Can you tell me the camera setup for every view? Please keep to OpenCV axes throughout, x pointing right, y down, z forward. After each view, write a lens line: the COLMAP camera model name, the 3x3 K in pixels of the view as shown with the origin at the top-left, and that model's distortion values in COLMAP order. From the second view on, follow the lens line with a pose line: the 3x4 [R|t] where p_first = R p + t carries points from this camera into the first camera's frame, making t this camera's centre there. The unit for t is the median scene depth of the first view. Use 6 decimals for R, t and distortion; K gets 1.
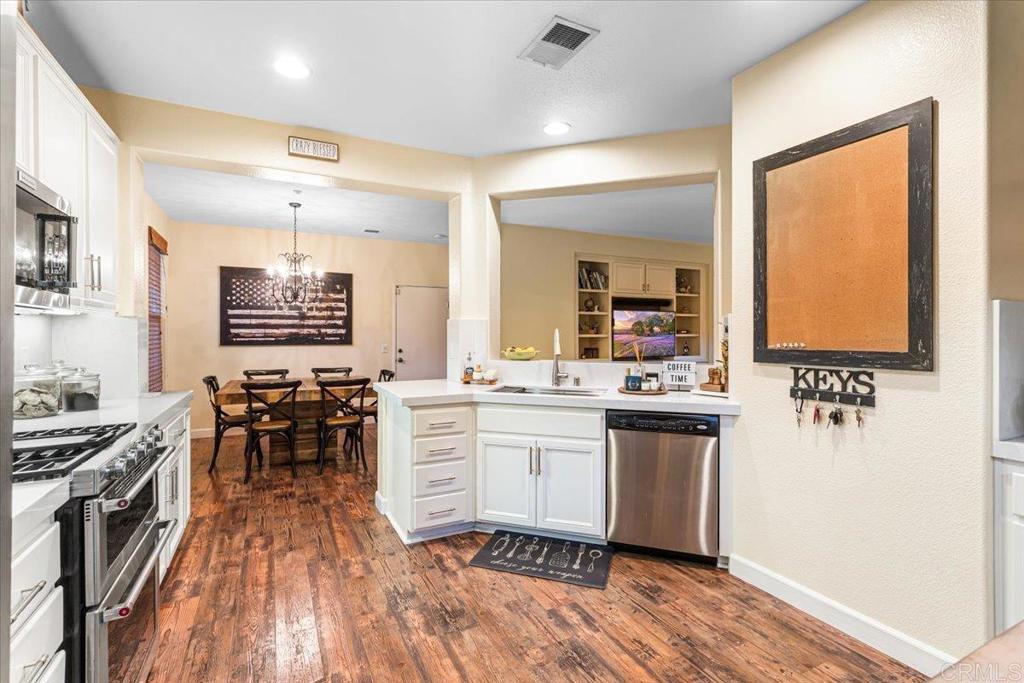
lens RADIAL K [[470.7, 0, 503.1], [0, 470.7, 335.3], [0, 0, 1]] dist [0.001561, -0.000551]
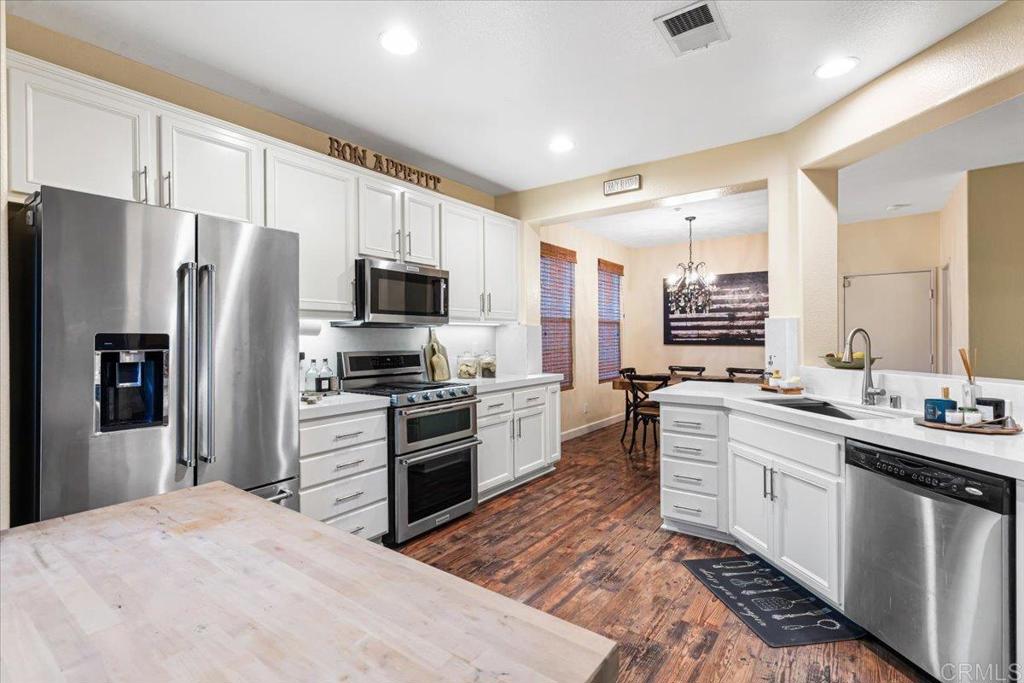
lens RADIAL K [[470.7, 0, 503.1], [0, 470.7, 335.3], [0, 0, 1]] dist [0.001561, -0.000551]
pose [[0.455489, -0.001621, -0.890240, 0.603135], [0.001670, 0.999998, -0.000967, -0.002518], [0.890240, -0.001046, 0.455491, 0.175397]]
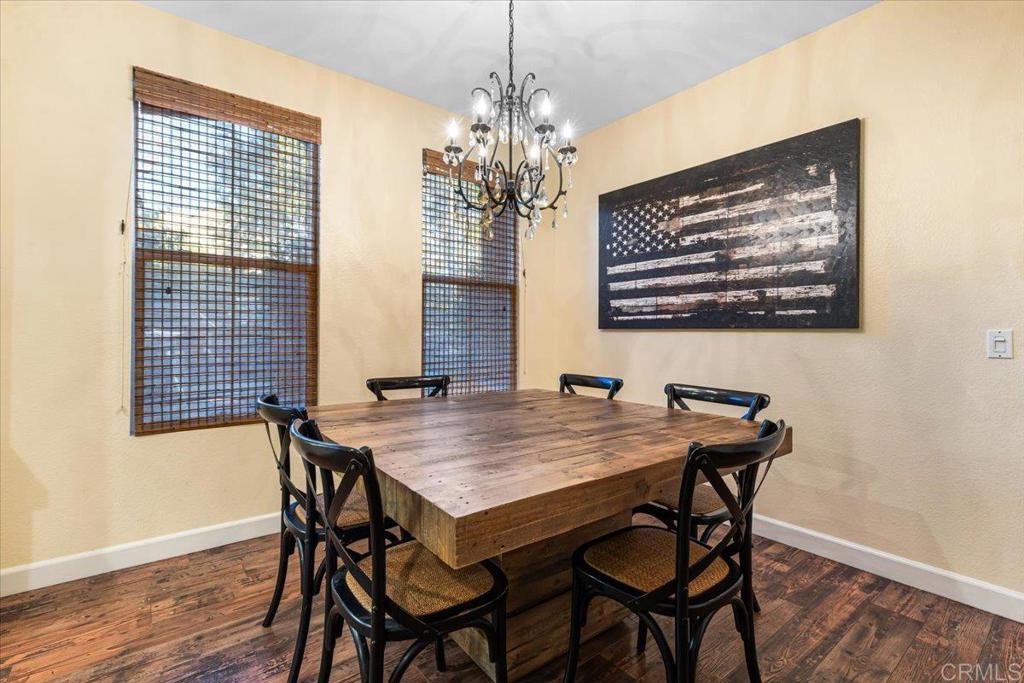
lens RADIAL K [[447.6, 0, 510.9], [0, 447.6, 336.5], [0, 0, 1]] dist [-0.015318, -0.000120]
pose [[0.205954, 0.008749, -0.978522, -0.145244], [-0.009693, 0.999929, 0.006900, 0.059946], [0.978514, 0.008064, 0.206025, 1.631297]]
